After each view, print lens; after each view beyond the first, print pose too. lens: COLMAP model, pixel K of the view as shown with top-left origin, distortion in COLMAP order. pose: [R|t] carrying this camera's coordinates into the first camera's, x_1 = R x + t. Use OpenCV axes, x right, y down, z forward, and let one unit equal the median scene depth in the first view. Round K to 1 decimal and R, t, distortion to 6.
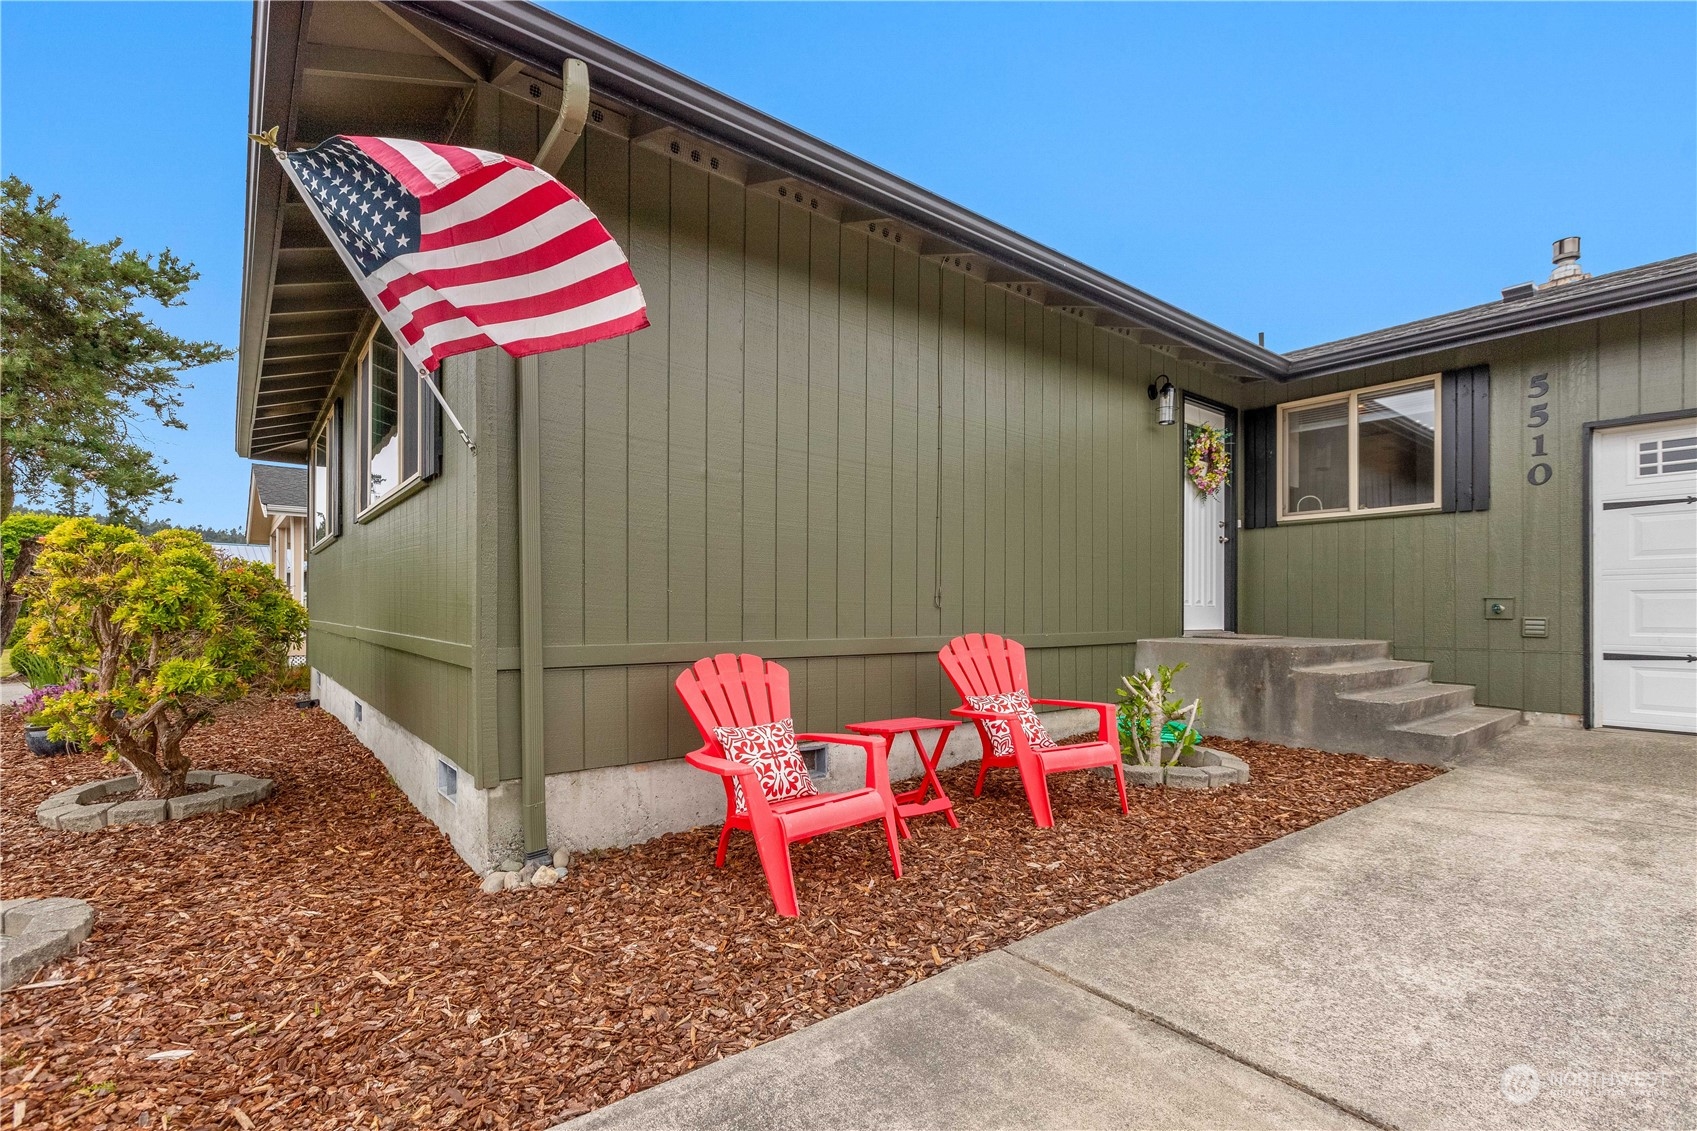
lens RADIAL K [[777.3, 0, 842.2], [0, 777.3, 605.1], [0, 0, 1]] dist [0.000439, 0.000073]
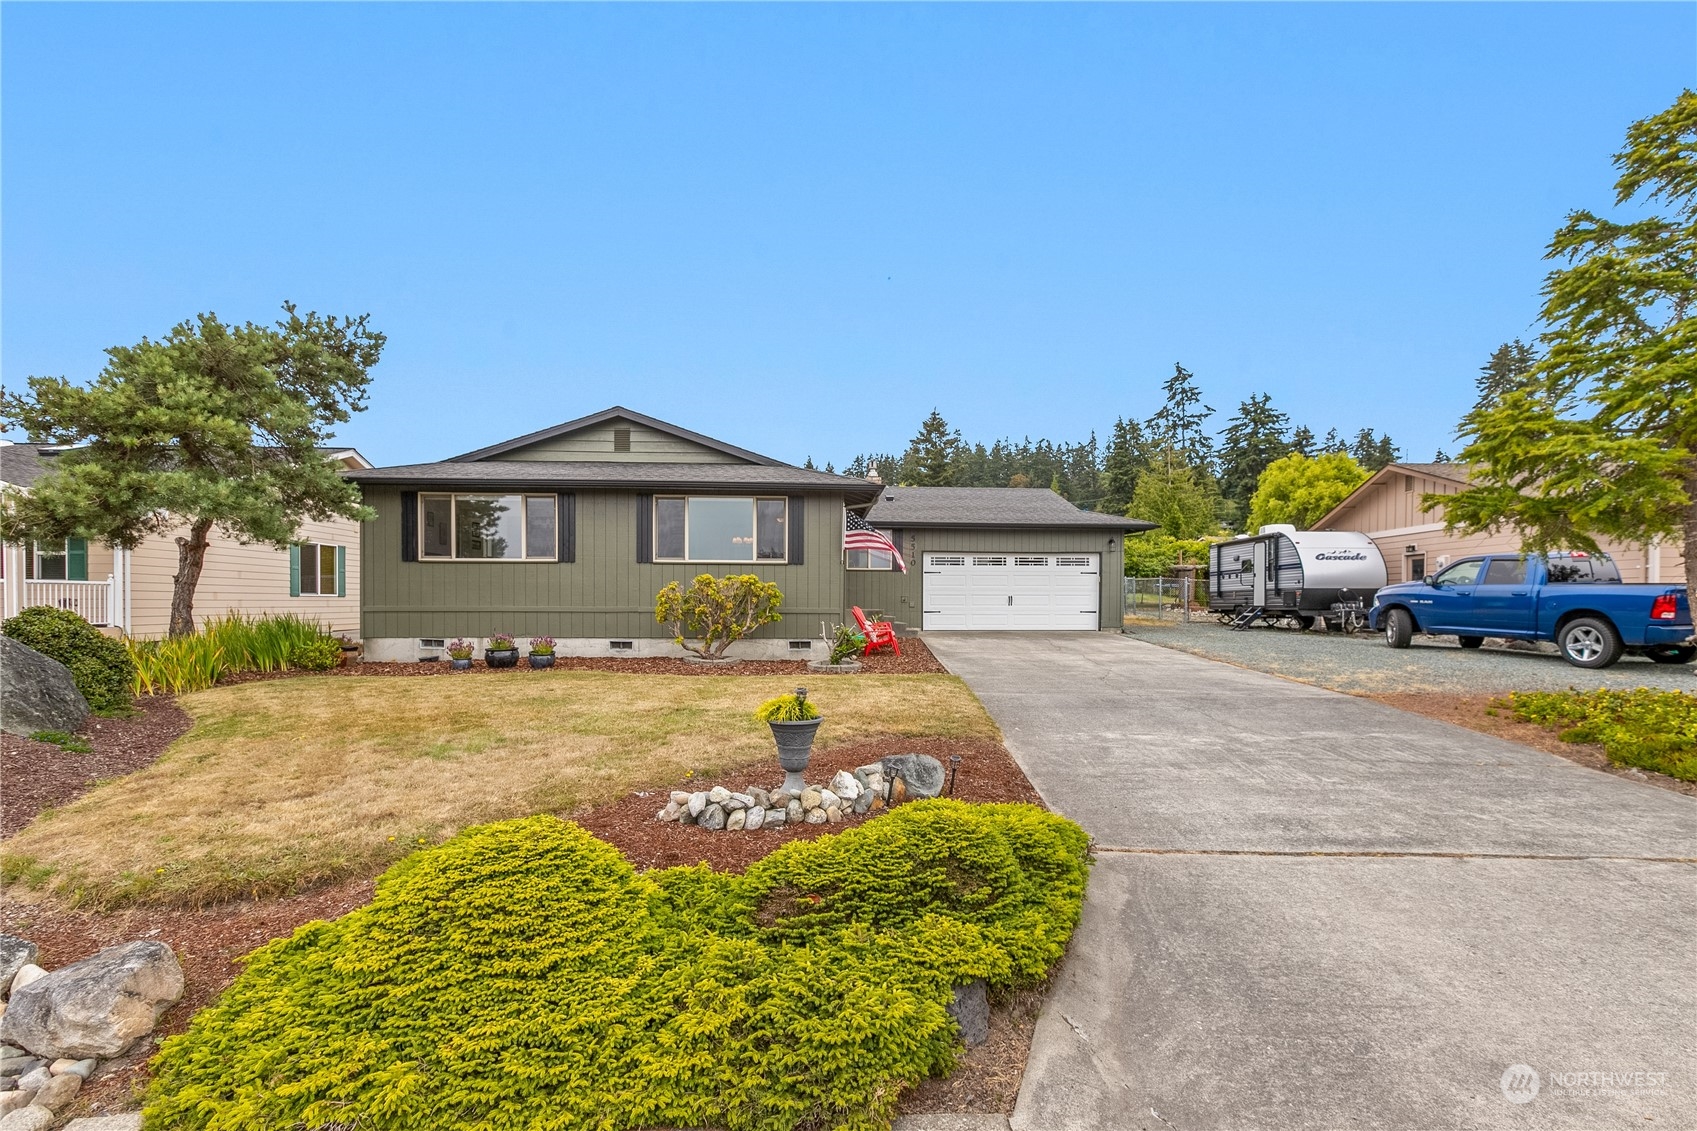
lens RADIAL K [[806.3, 0, 864.0], [0, 806.3, 616.4], [0, 0, 1]] dist [0.001999, 0.000325]
pose [[0.572111, -0.017500, 0.819989, -2.441475], [-0.008043, 0.999605, 0.026946, -0.015694], [-0.820137, -0.022011, 0.571744, -1.025555]]
